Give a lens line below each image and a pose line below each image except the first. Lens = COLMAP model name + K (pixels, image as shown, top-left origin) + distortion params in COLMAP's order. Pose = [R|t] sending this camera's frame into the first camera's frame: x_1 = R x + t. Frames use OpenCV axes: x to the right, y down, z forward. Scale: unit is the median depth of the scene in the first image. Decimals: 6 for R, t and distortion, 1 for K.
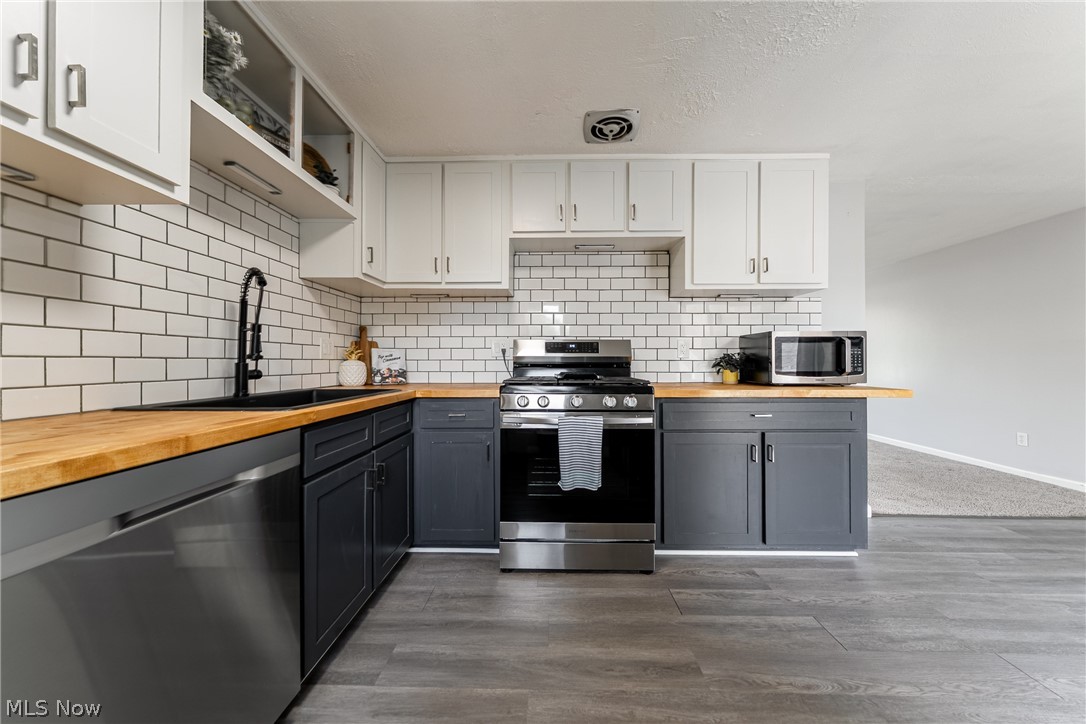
lens RADIAL K [[372.0, 0, 544.7], [0, 372.0, 361.1], [0, 0, 1]] dist [-0.003267, -0.000453]
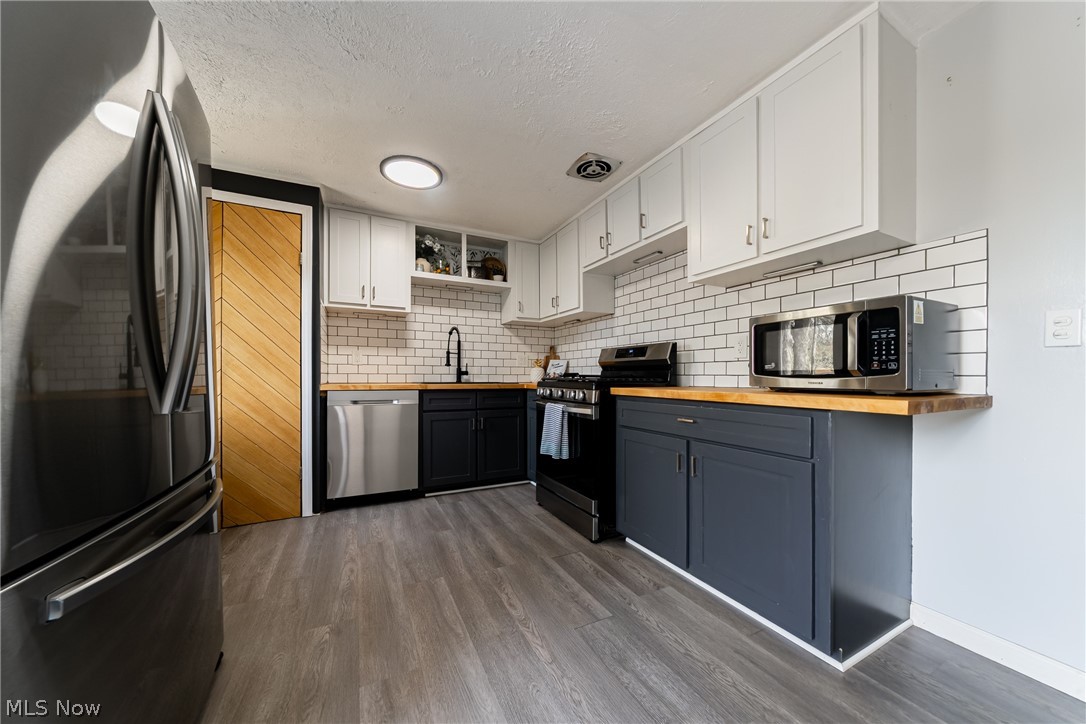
lens RADIAL K [[372.0, 0, 546.8], [0, 372.0, 376.3], [0, 0, 1]] dist [-0.003267, -0.000453]
pose [[0.480921, 0.002749, -0.876759, 1.251946], [-0.001436, 0.999996, 0.002348, 0.043898], [0.876763, 0.000129, 0.480923, 0.309809]]
